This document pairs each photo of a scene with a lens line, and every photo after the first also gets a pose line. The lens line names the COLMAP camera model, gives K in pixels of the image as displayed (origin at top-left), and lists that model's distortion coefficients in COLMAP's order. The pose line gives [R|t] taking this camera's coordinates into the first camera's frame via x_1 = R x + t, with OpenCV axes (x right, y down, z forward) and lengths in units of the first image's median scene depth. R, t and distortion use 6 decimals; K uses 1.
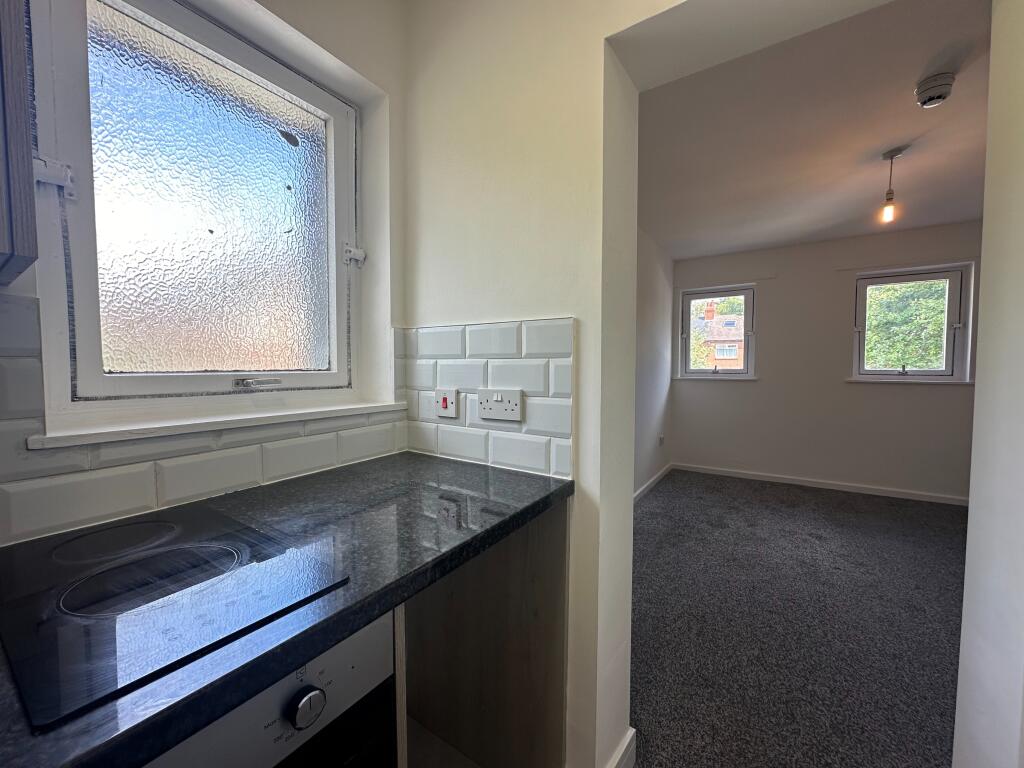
lens RADIAL K [[404.2, 0, 510.4], [0, 404.2, 382.2], [0, 0, 1]] dist [0.000476, 0.000007]
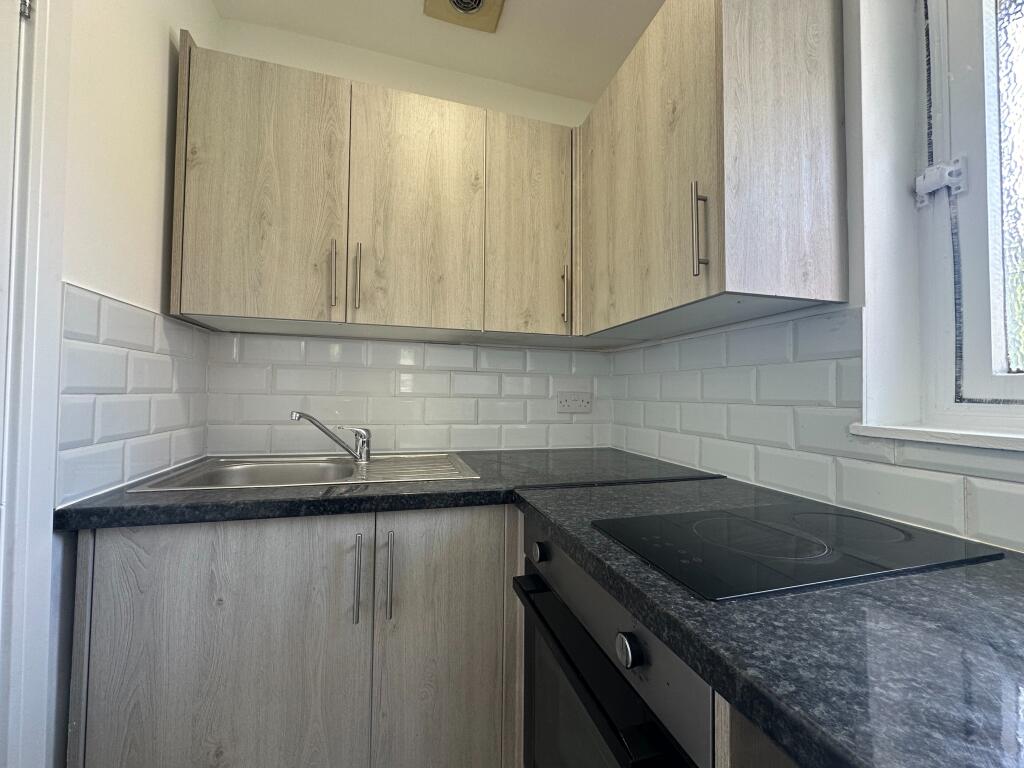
lens RADIAL K [[404.2, 0, 510.4], [0, 404.2, 382.2], [0, 0, 1]] dist [0.000476, 0.000007]
pose [[-0.642320, -0.028194, -0.765918, 0.328416], [-0.046679, 0.998907, 0.002375, 0.047263], [0.765014, 0.037278, -0.642934, 0.817442]]
